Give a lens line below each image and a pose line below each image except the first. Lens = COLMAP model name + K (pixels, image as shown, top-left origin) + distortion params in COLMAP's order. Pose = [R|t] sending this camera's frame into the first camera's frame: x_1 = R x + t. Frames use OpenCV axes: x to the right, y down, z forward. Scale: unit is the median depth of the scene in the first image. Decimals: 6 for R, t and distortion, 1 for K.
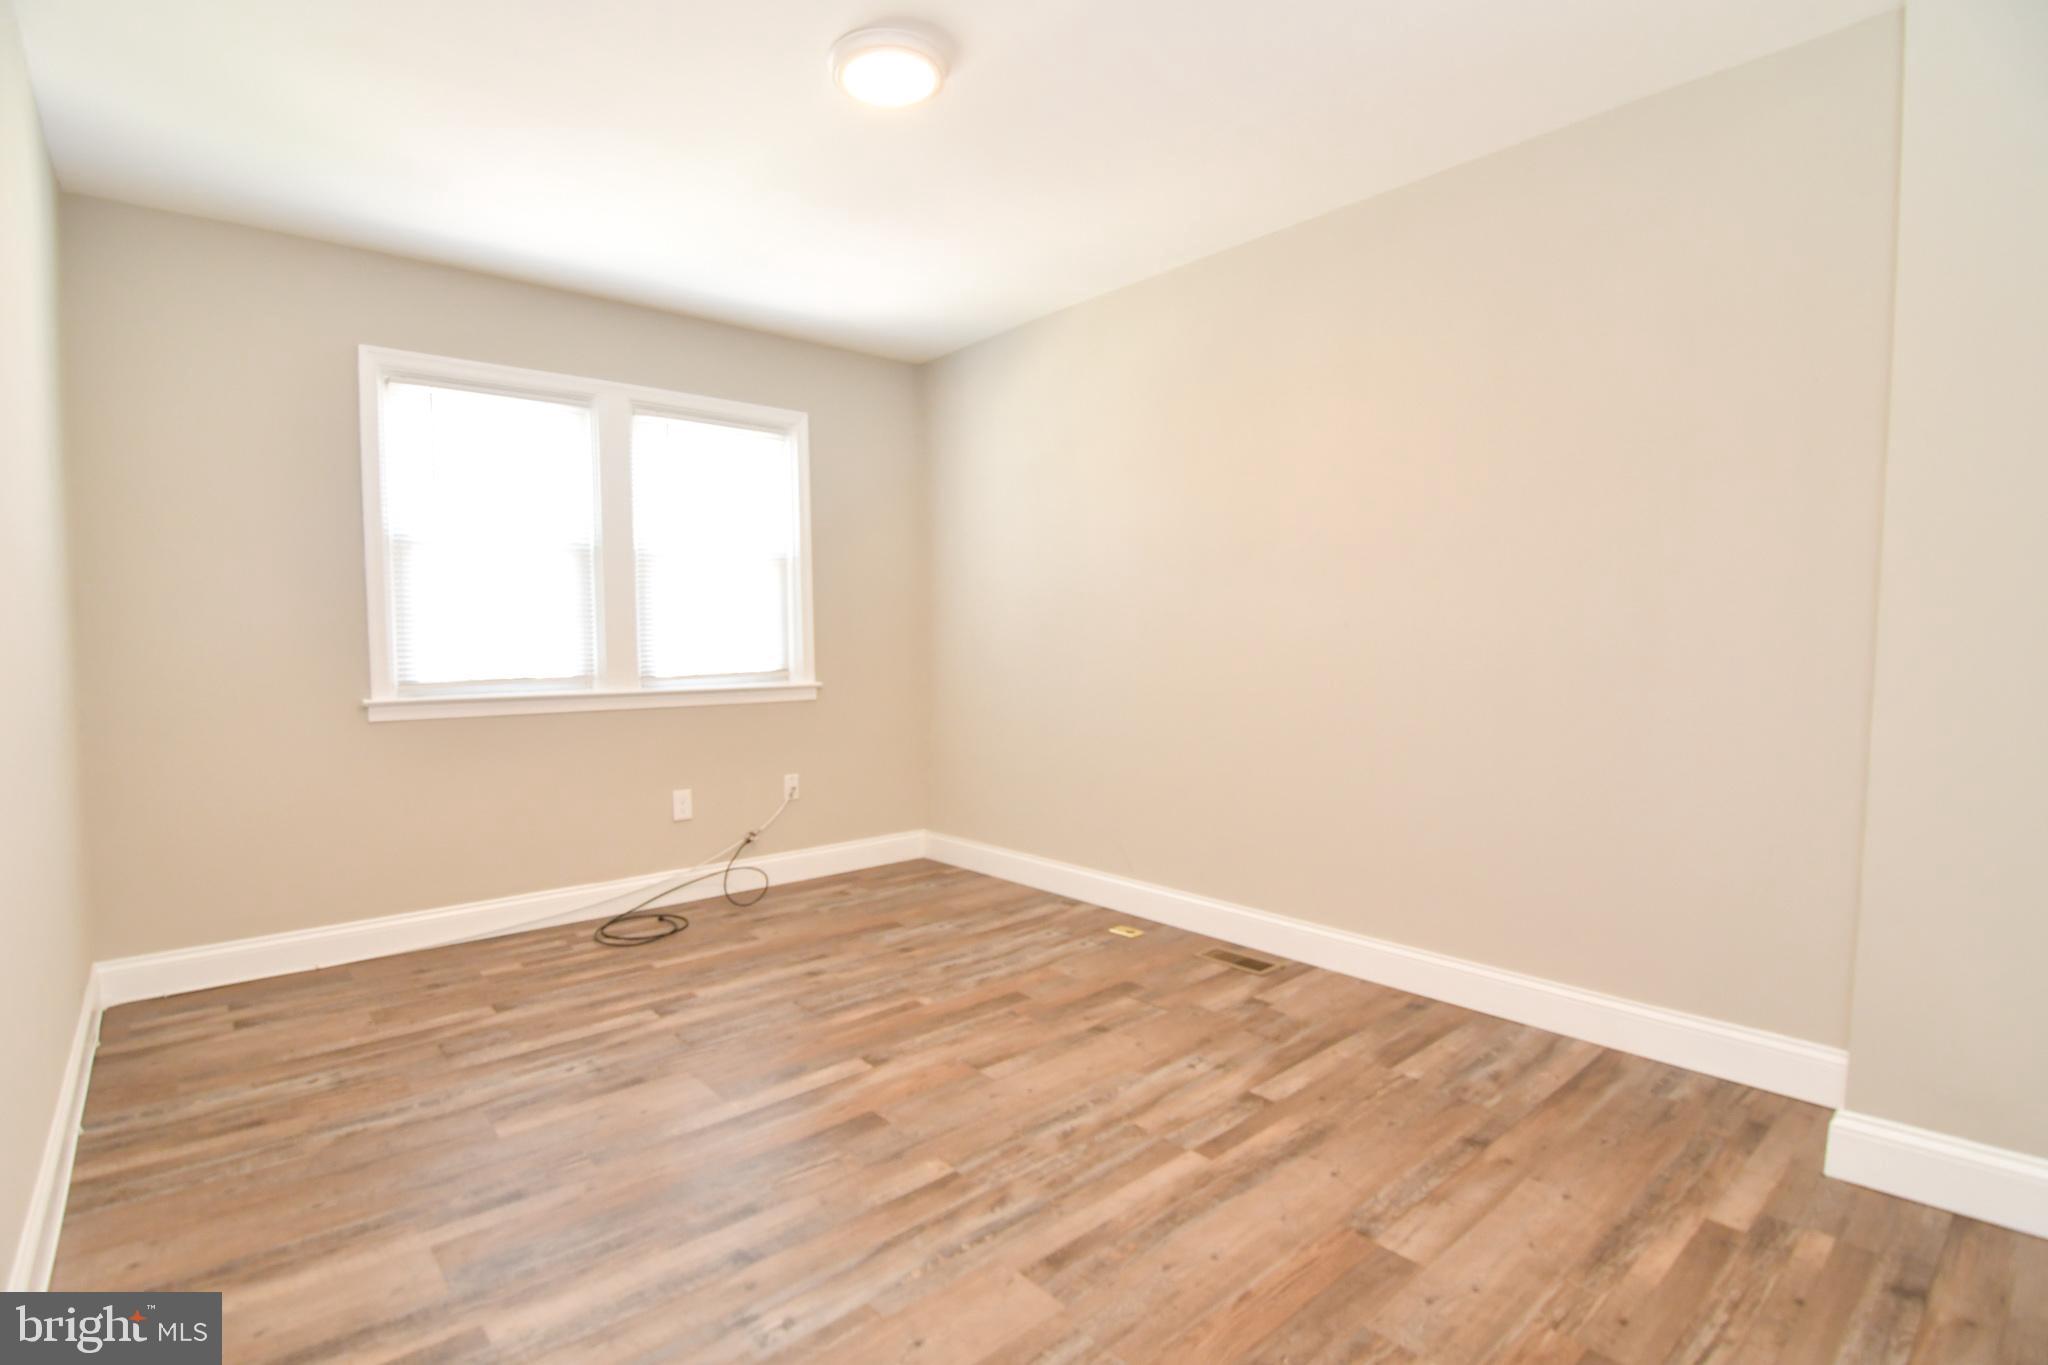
lens RADIAL K [[985.1, 0, 1016.1], [0, 985.1, 676.9], [0, 0, 1]] dist [-0.002636, -0.012359]
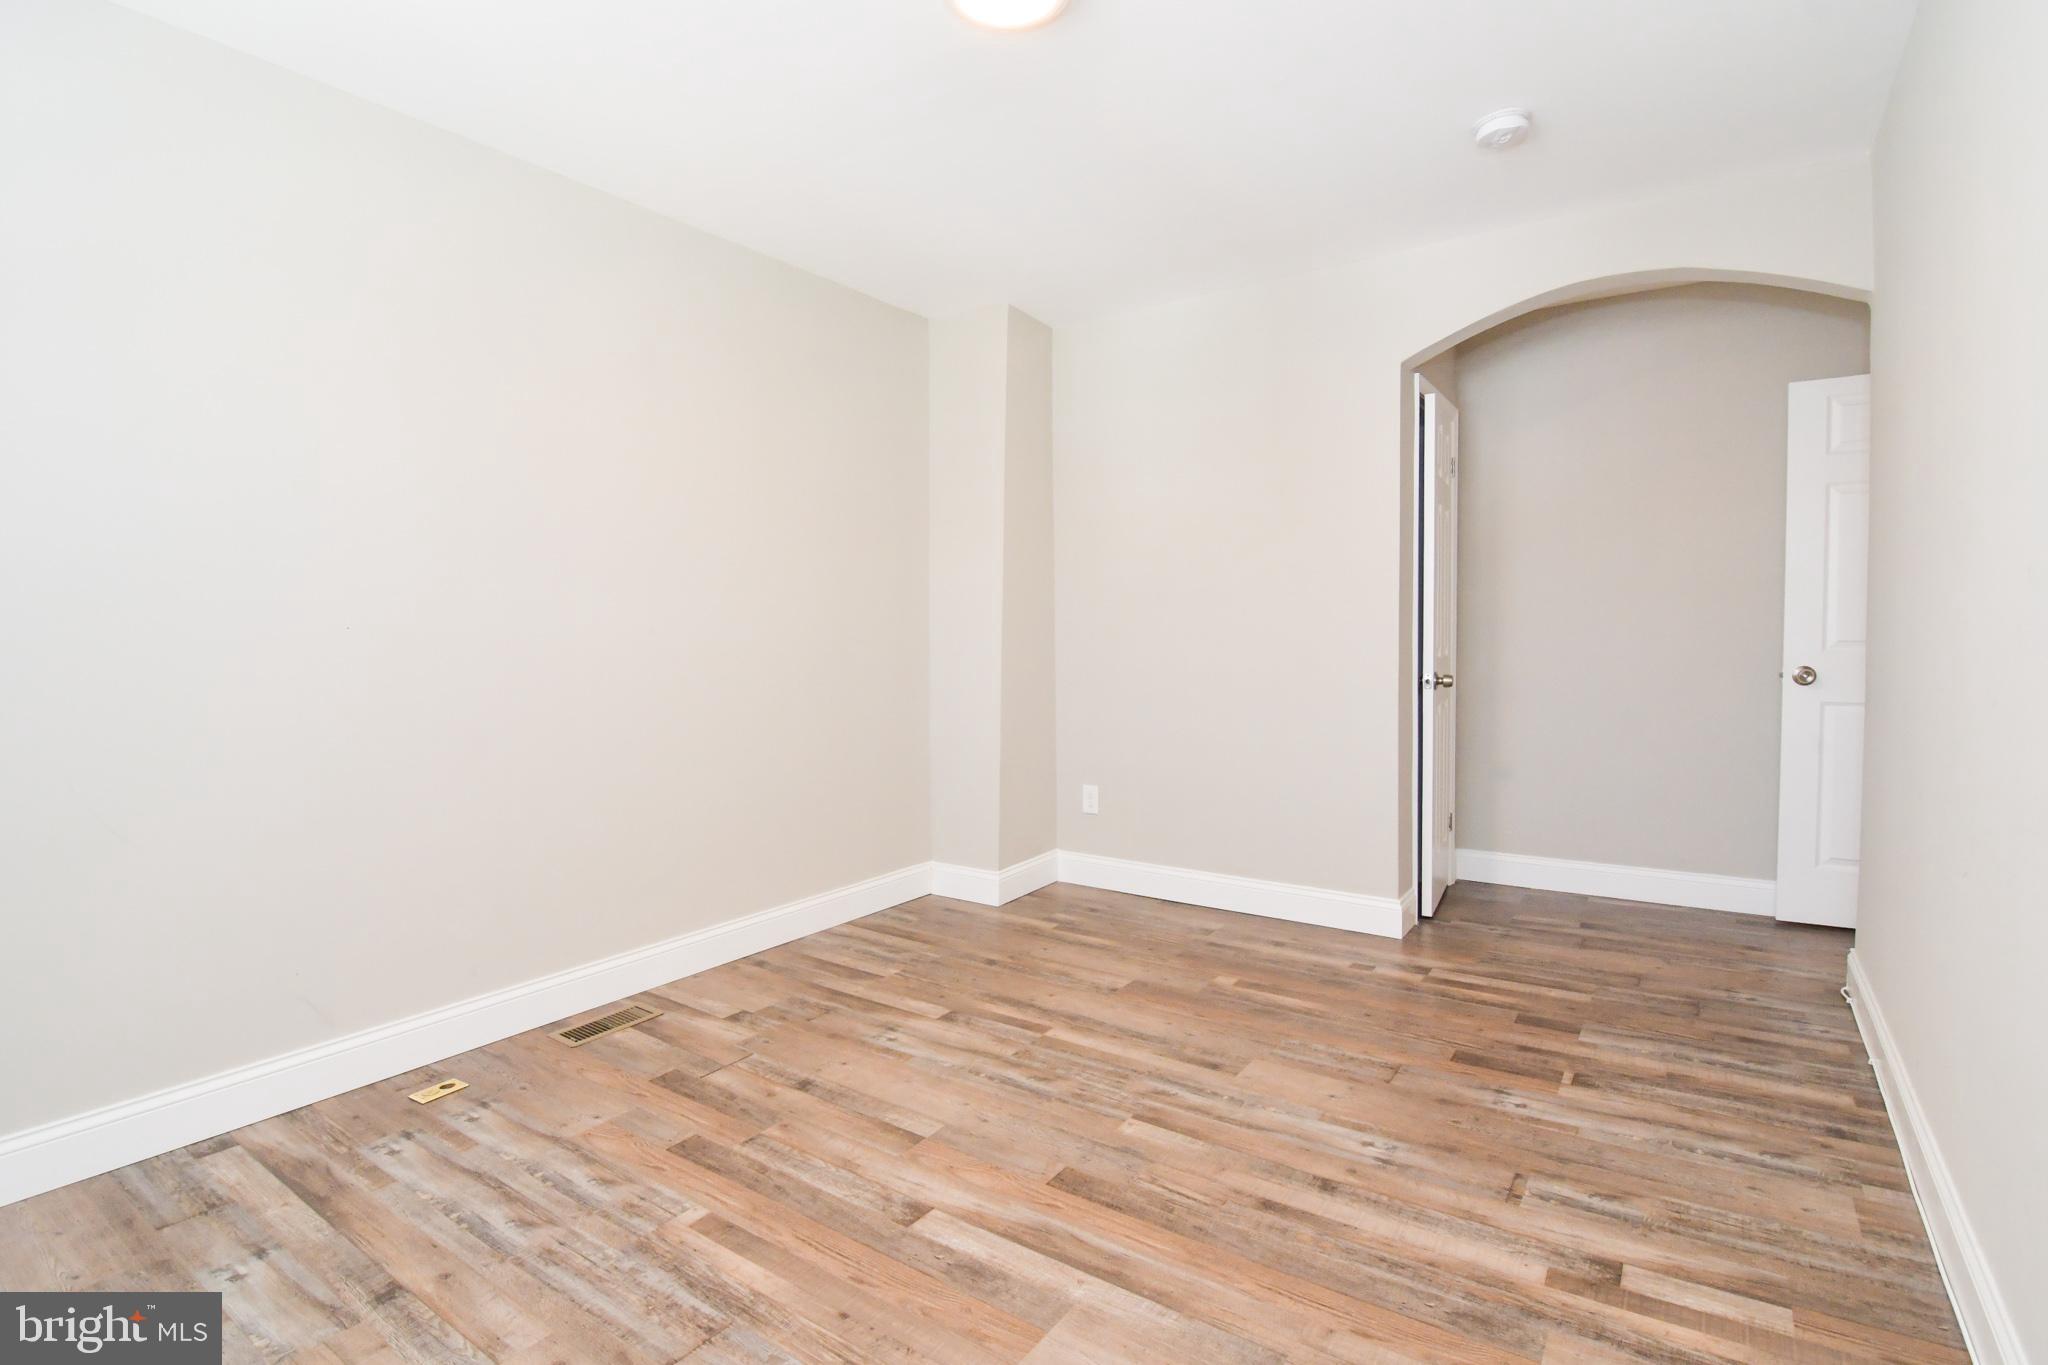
lens RADIAL K [[985.1, 0, 1016.1], [0, 985.1, 676.9], [0, 0, 1]] dist [-0.002636, -0.012359]
pose [[-0.245159, -0.027918, 0.969081, -0.943055], [0.053384, 0.997680, 0.042247, -0.038238], [-0.968012, 0.062091, -0.243100, 1.183626]]
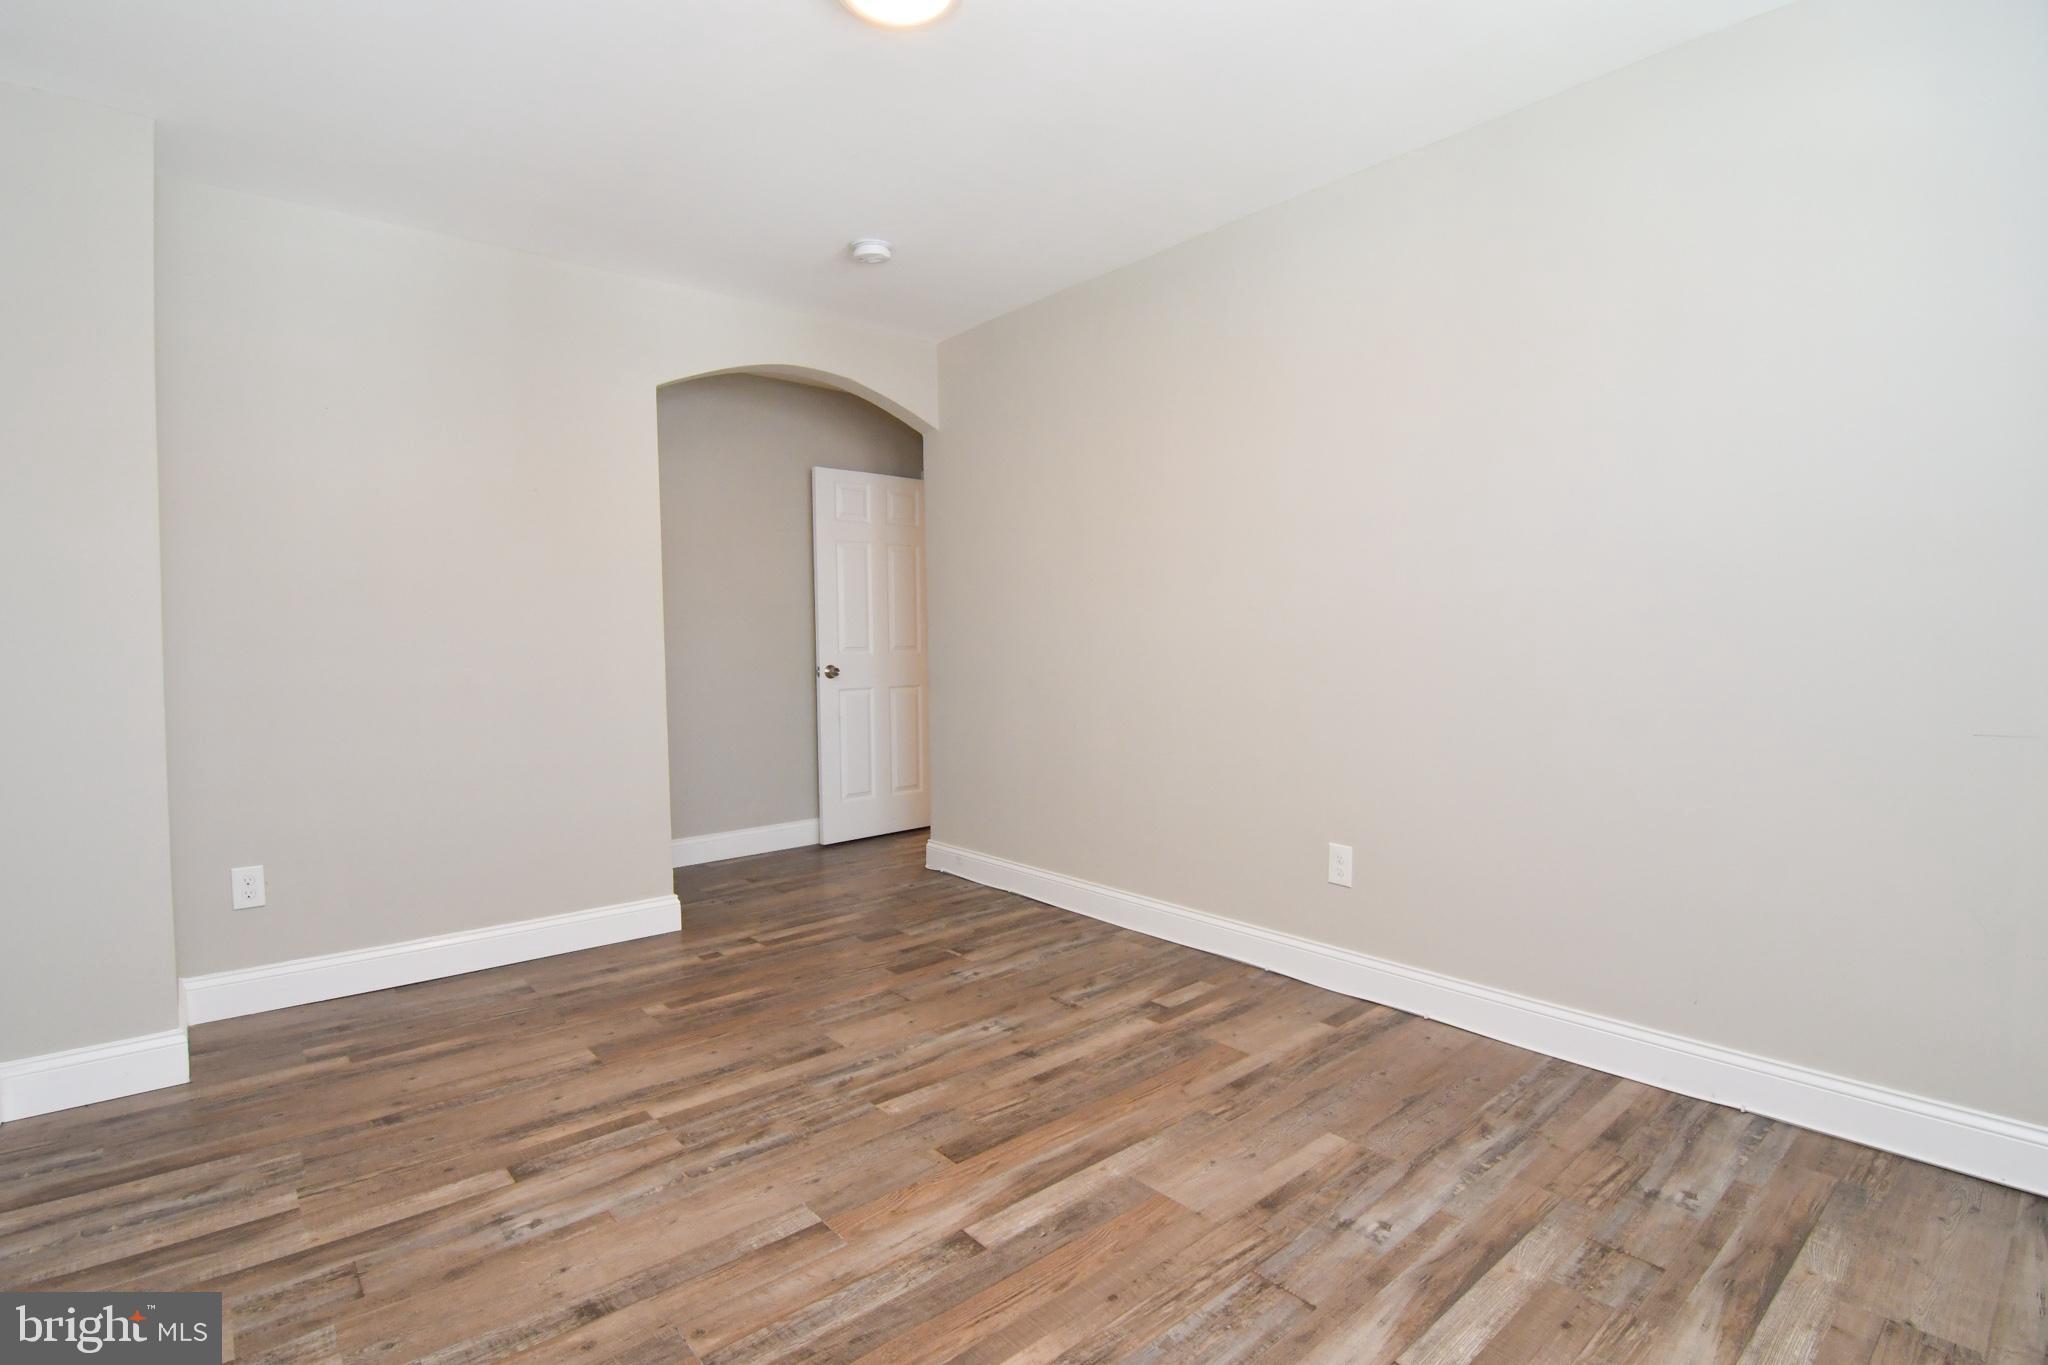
lens RADIAL K [[977.1, 0, 1016.1], [0, 977.1, 691.9], [0, 0, 1]] dist [-0.002616, -0.013389]
pose [[-0.999690, 0.023073, 0.009359, -0.215206], [0.023884, 0.994837, 0.098637, -0.072362], [-0.007035, 0.098830, -0.995079, 1.808032]]
